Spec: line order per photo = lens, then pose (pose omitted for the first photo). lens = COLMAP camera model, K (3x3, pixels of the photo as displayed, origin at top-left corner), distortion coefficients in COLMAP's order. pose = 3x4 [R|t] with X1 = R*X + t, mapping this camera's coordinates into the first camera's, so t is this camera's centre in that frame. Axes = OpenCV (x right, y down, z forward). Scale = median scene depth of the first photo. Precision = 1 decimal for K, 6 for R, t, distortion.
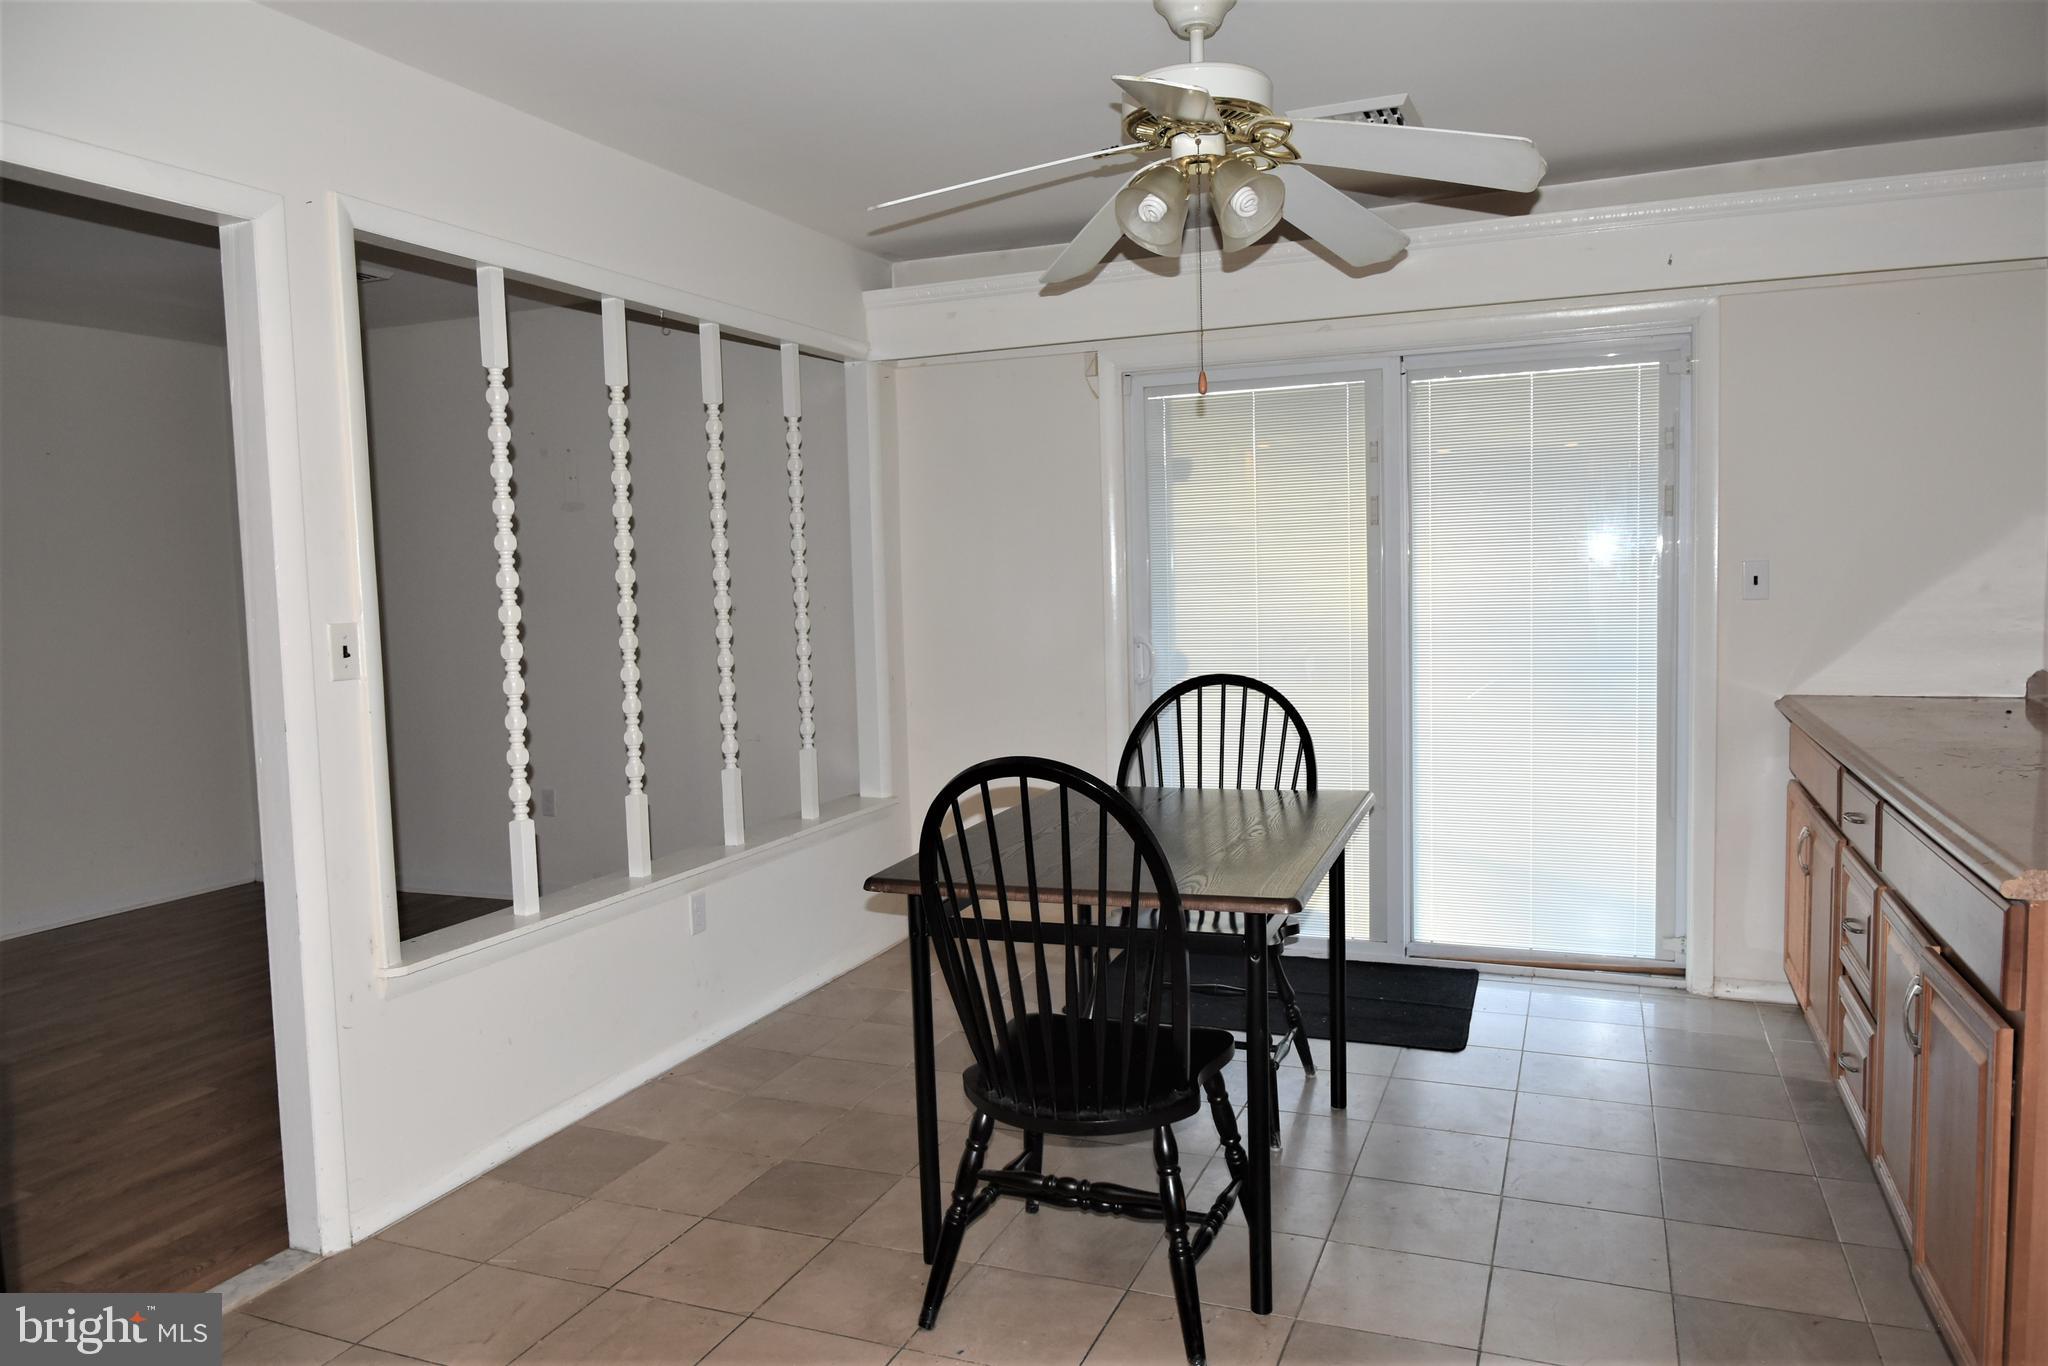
lens RADIAL K [[1400.0, 0, 1022.8], [0, 1400.0, 687.5], [0, 0, 1]] dist [0.005167, -0.015119]
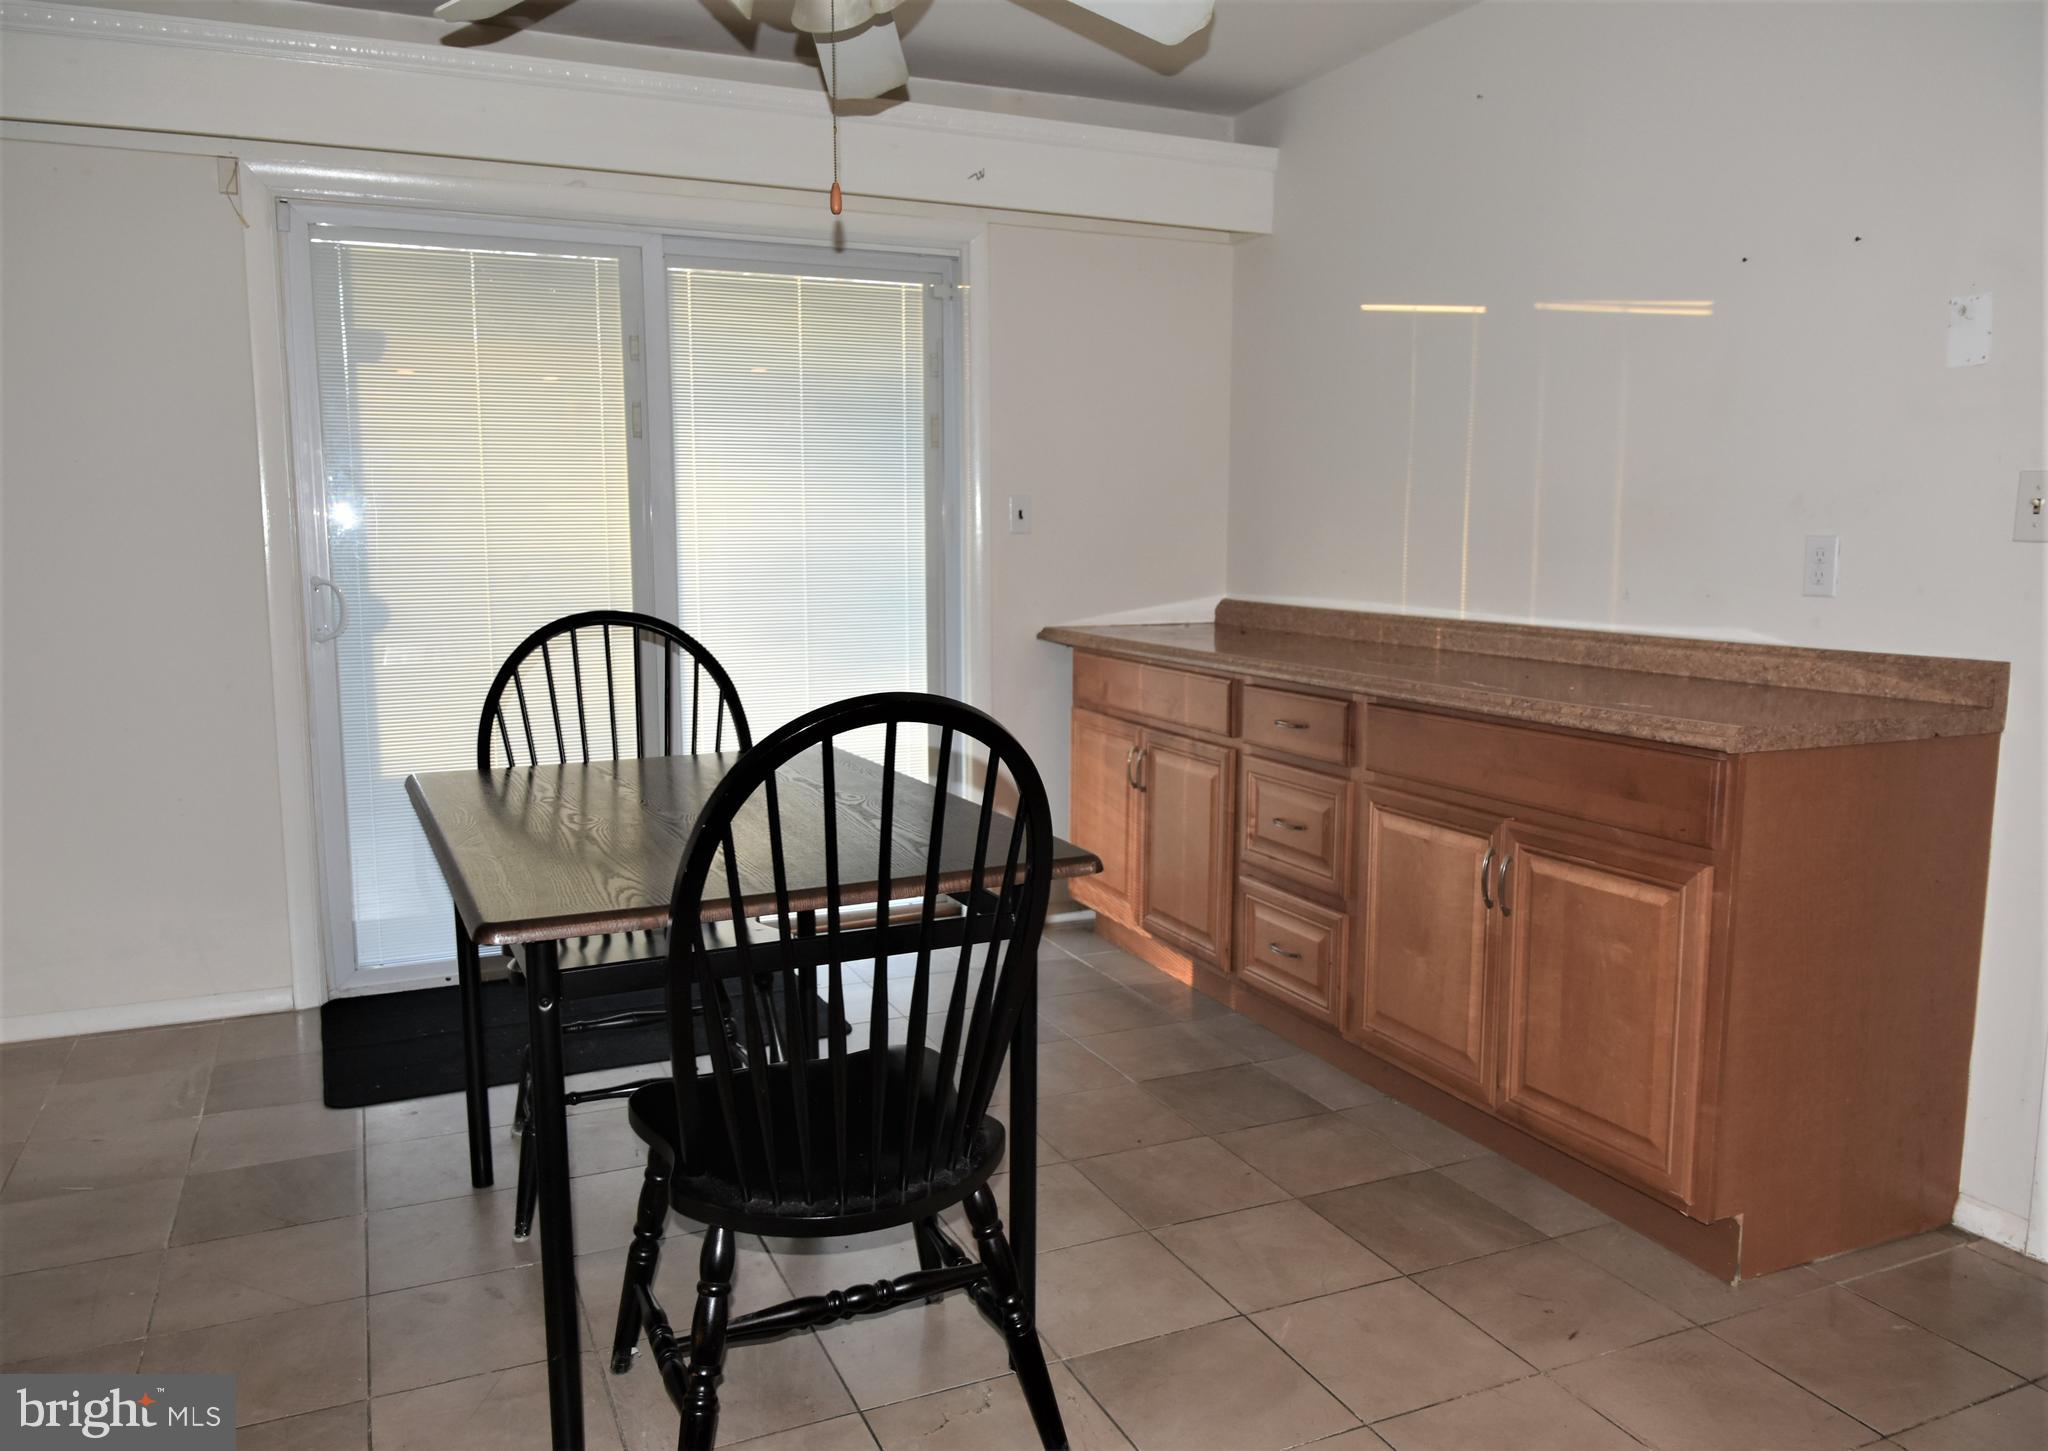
lens RADIAL K [[1504.1, 0, 1020.1], [0, 1504.1, 723.9], [0, 0, 1]] dist [-0.015240, -0.006548]
pose [[0.683830, -0.066425, 0.726611, -0.298969], [0.039819, 0.997761, 0.053738, 0.016815], [-0.728554, -0.007815, 0.684944, 0.275015]]
